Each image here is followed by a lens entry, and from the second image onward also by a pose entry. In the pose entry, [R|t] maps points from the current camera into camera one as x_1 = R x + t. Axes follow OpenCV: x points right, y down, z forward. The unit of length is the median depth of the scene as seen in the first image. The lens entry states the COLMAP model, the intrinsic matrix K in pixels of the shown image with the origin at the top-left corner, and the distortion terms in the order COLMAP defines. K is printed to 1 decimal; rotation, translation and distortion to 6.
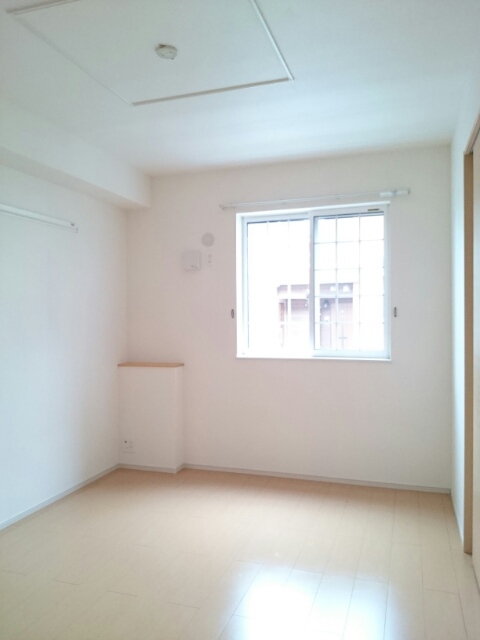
lens RADIAL K [[500.0, 0, 240.0], [0, 500.0, 320.0], [0, 0, 1]] dist [-0.005506, -0.002489]
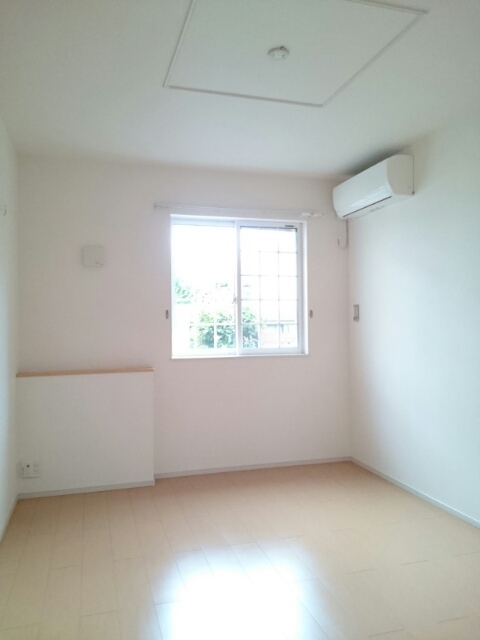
lens RADIAL K [[489.9, 0, 240.0], [0, 489.9, 320.0], [0, 0, 1]] dist [-0.004566, -0.002718]
pose [[0.816724, 0.005657, 0.577001, -0.462193], [-0.000104, 0.999953, -0.009656, 0.006993], [-0.577029, 0.007827, 0.816686, 0.139263]]
